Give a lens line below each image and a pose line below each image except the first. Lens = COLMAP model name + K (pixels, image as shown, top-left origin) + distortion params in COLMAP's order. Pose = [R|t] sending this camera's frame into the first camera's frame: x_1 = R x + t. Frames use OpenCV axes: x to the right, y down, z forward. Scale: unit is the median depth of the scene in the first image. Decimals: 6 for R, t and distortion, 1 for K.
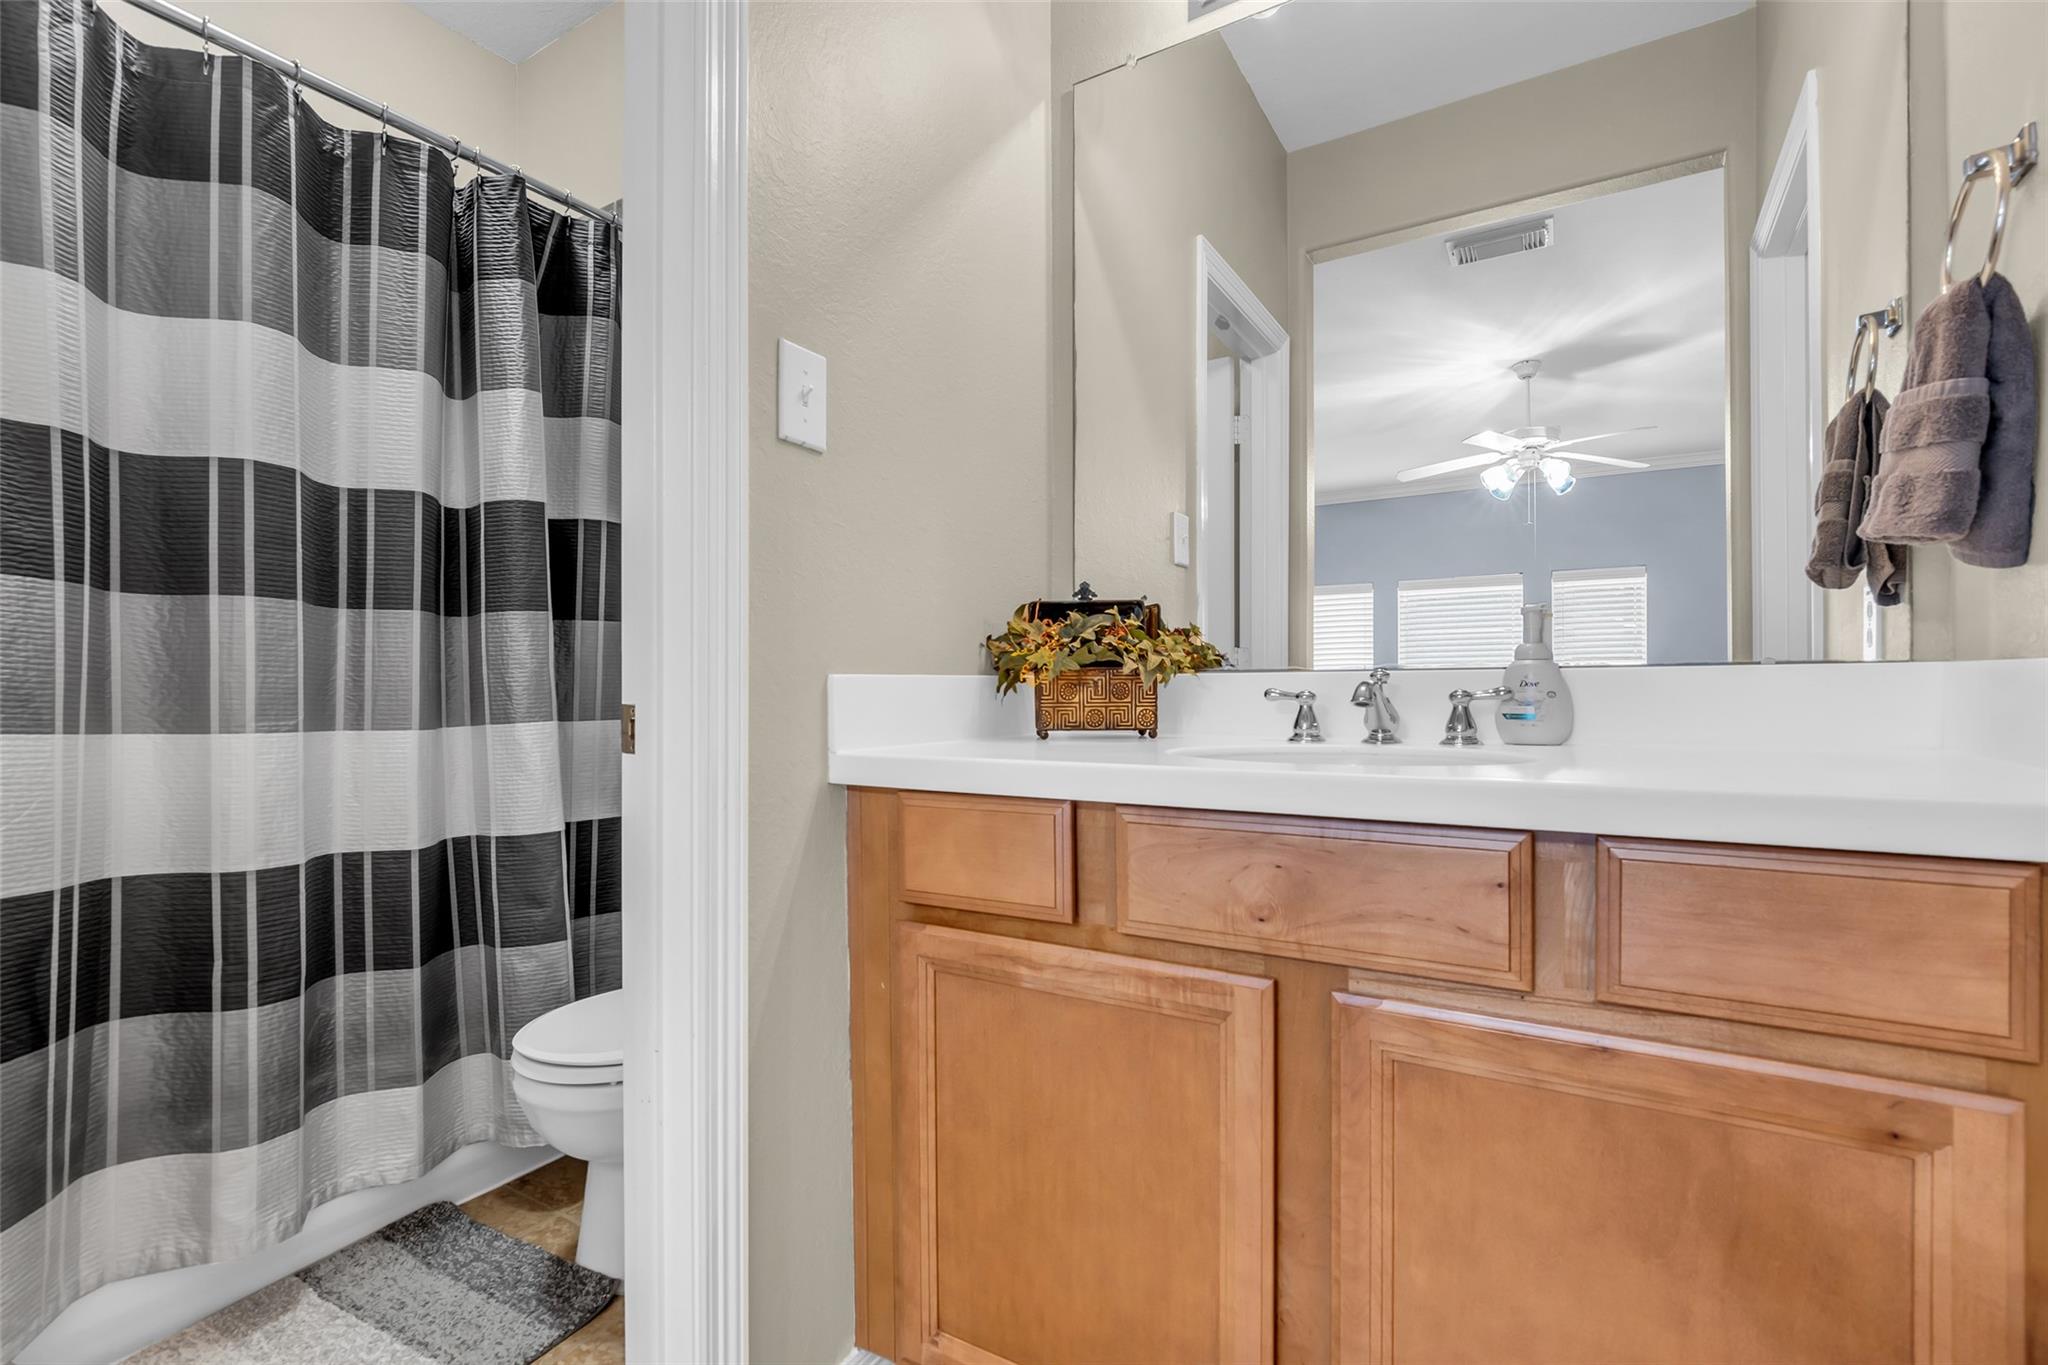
lens RADIAL K [[934.8, 0, 1023.5], [0, 934.8, 685.8], [0, 0, 1]] dist [-0.014667, 0.001821]
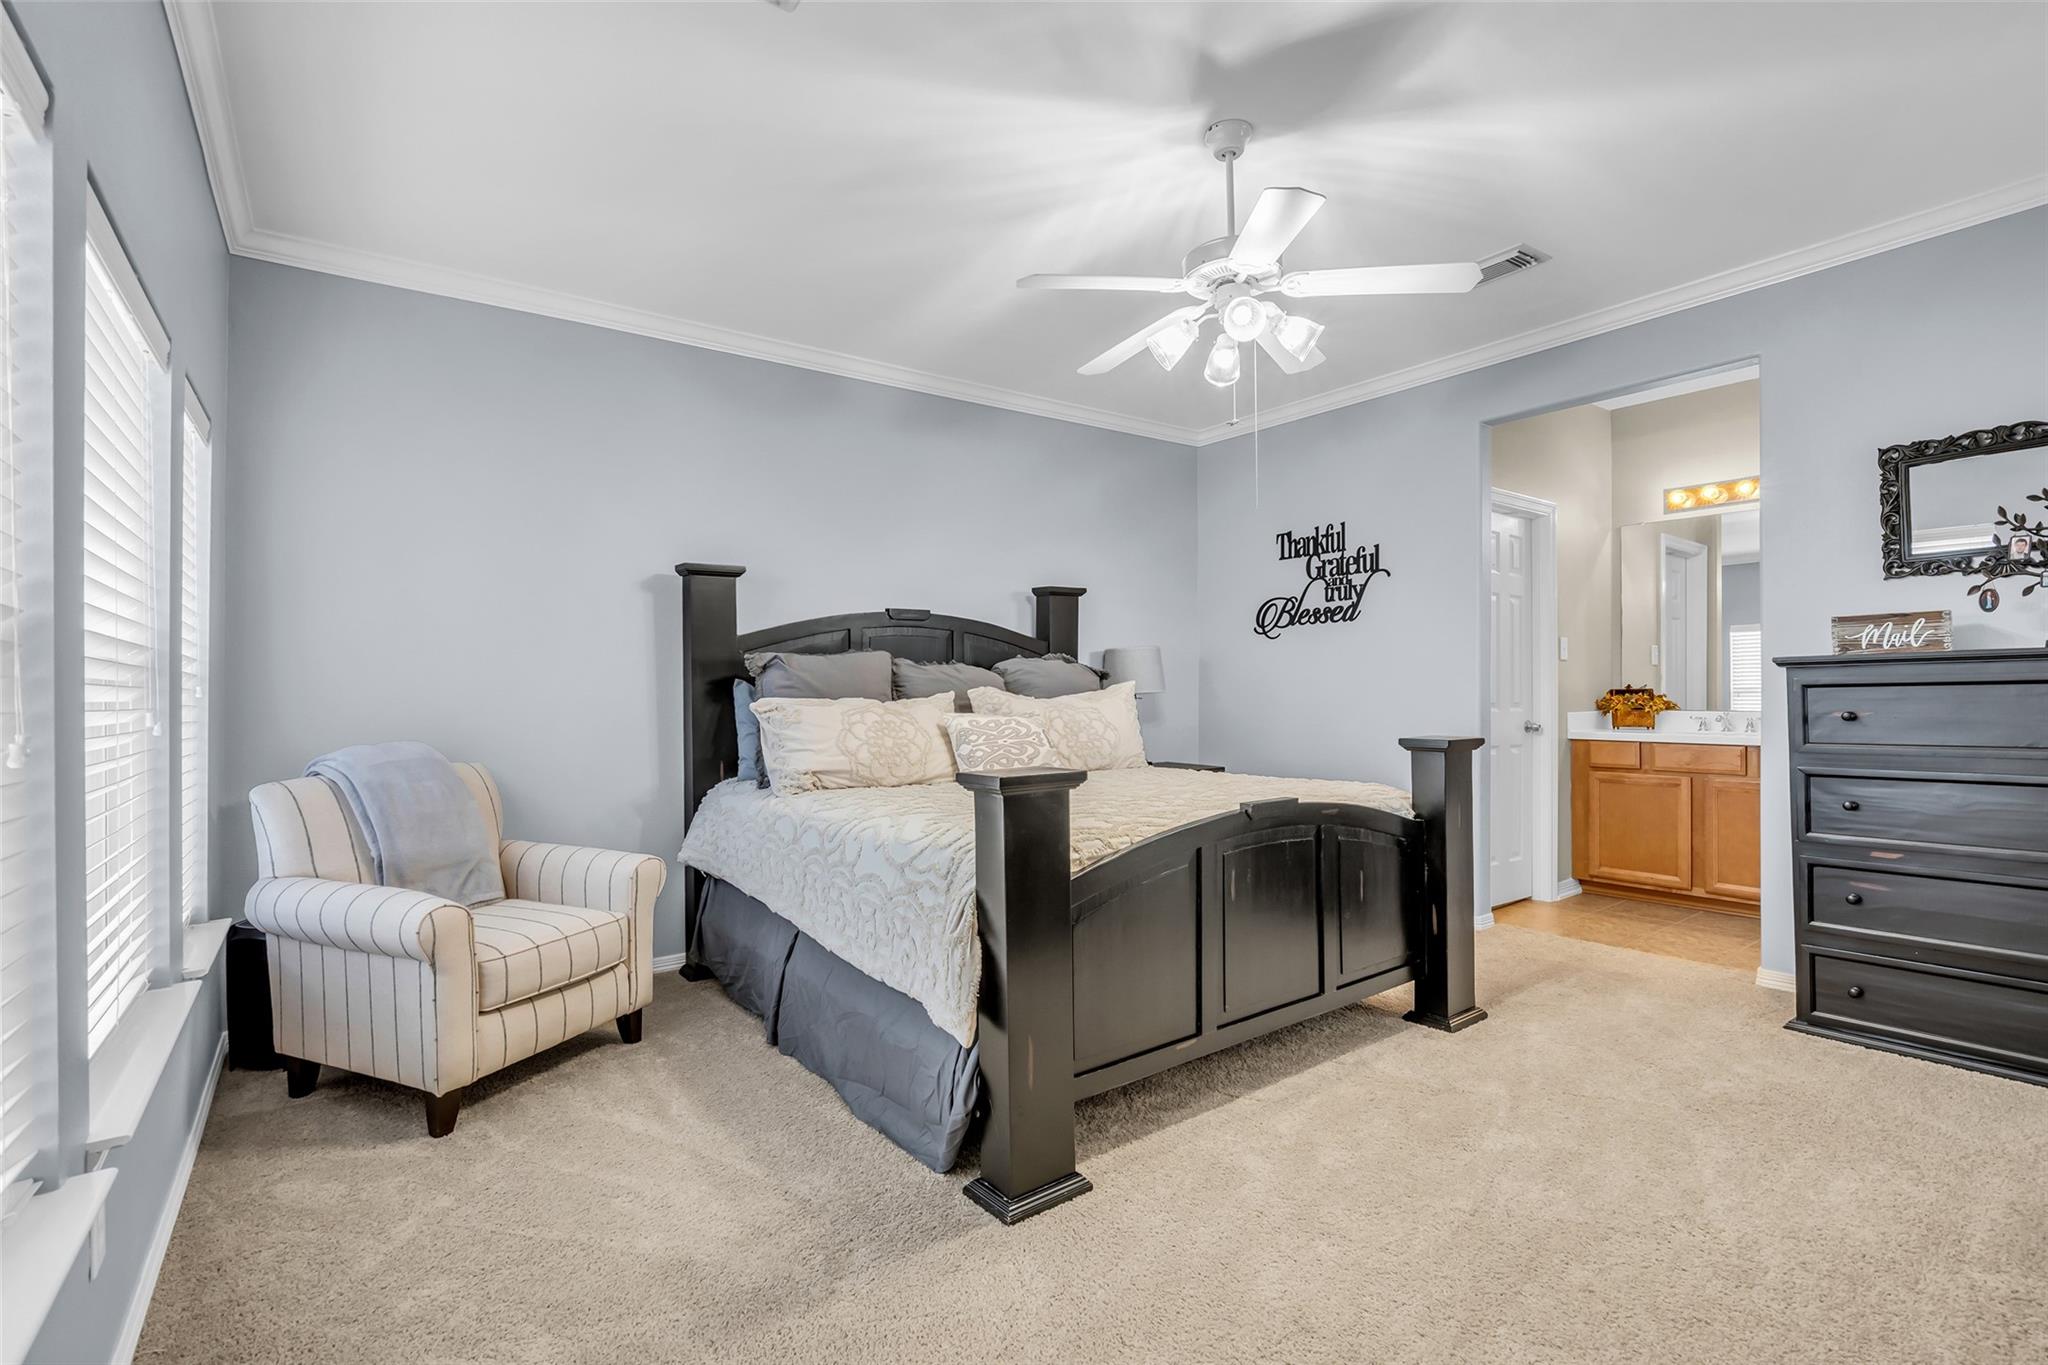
lens RADIAL K [[934.8, 0, 1027.9], [0, 934.8, 688.5], [0, 0, 1]] dist [-0.014667, 0.001821]
pose [[0.929801, 0.002047, -0.368057, -0.889740], [-0.000852, 0.999994, 0.003410, -0.125770], [0.368062, -0.002856, 0.929797, -3.635925]]
